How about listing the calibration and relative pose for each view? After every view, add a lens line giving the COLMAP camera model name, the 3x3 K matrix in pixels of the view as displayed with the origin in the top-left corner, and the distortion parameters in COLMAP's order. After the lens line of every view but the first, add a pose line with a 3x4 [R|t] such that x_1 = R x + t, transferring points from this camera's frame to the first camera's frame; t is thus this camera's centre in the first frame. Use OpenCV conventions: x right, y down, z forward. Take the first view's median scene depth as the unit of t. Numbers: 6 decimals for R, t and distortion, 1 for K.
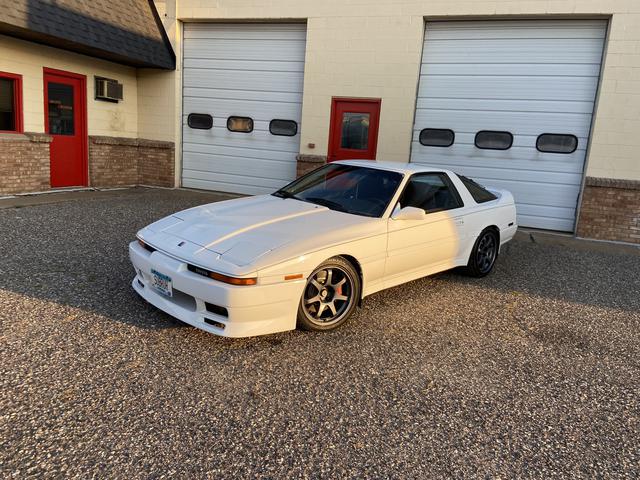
lens RADIAL K [[477.9, 0, 322.0], [0, 477.9, 232.9], [0, 0, 1]] dist [0.112171, -0.131005]
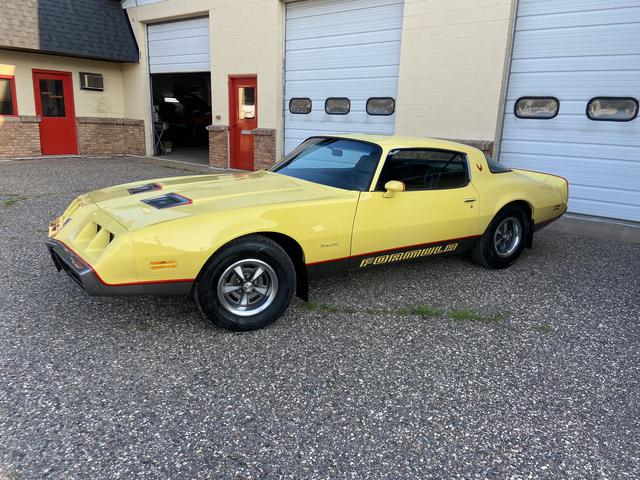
lens RADIAL K [[477.9, 0, 322.0], [0, 477.9, 232.9], [0, 0, 1]] dist [0.112171, -0.131005]
pose [[0.942524, 0.036109, -0.332182, 0.626112], [-0.024779, 0.998960, 0.038282, 0.053262], [0.333219, -0.027850, 0.942438, -0.058154]]
